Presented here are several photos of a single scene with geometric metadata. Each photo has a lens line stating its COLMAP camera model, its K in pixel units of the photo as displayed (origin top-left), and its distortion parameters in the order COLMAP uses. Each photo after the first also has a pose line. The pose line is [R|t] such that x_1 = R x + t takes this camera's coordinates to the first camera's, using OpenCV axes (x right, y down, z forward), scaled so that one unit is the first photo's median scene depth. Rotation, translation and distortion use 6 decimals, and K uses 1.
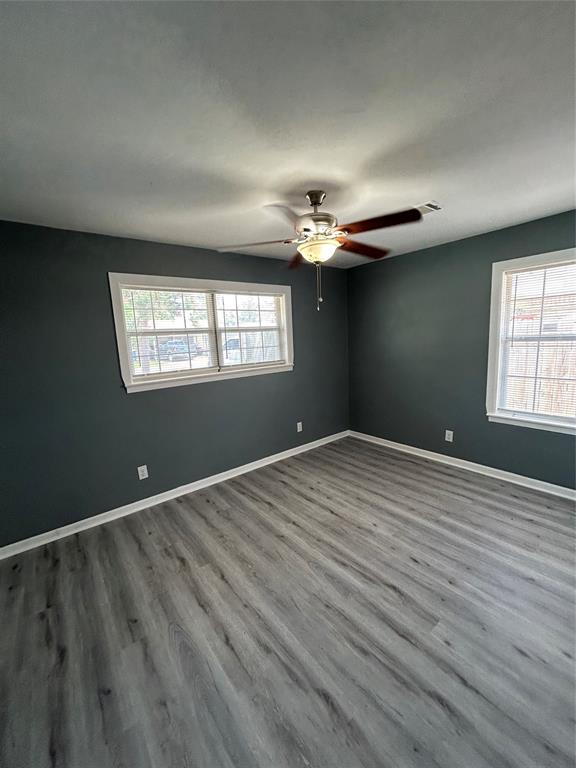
lens RADIAL K [[309.1, 0, 287.1], [0, 309.1, 382.7], [0, 0, 1]] dist [-0.002079, 0.000132]
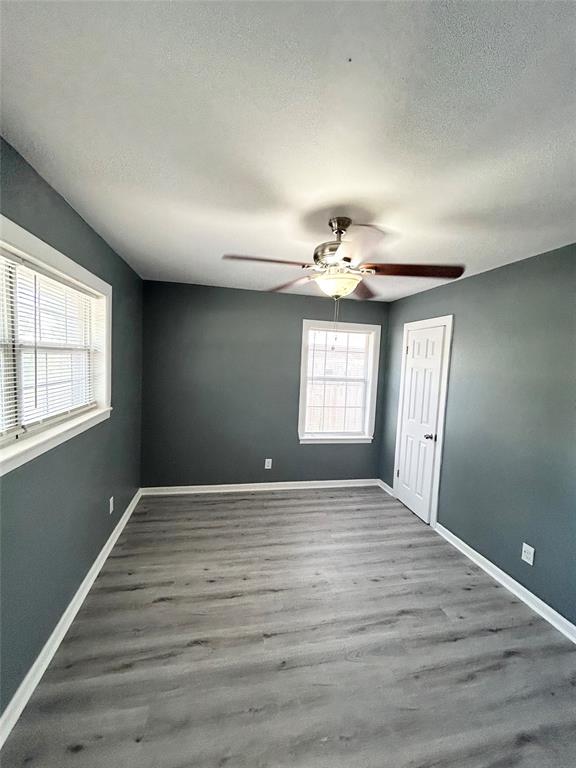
lens RADIAL K [[309.1, 0, 287.1], [0, 309.1, 382.7], [0, 0, 1]] dist [-0.002079, 0.000132]
pose [[0.440343, 0.002572, 0.897826, -0.501590], [0.067484, 0.997072, -0.035954, -0.082263], [-0.895290, 0.076421, 0.438880, 0.507135]]
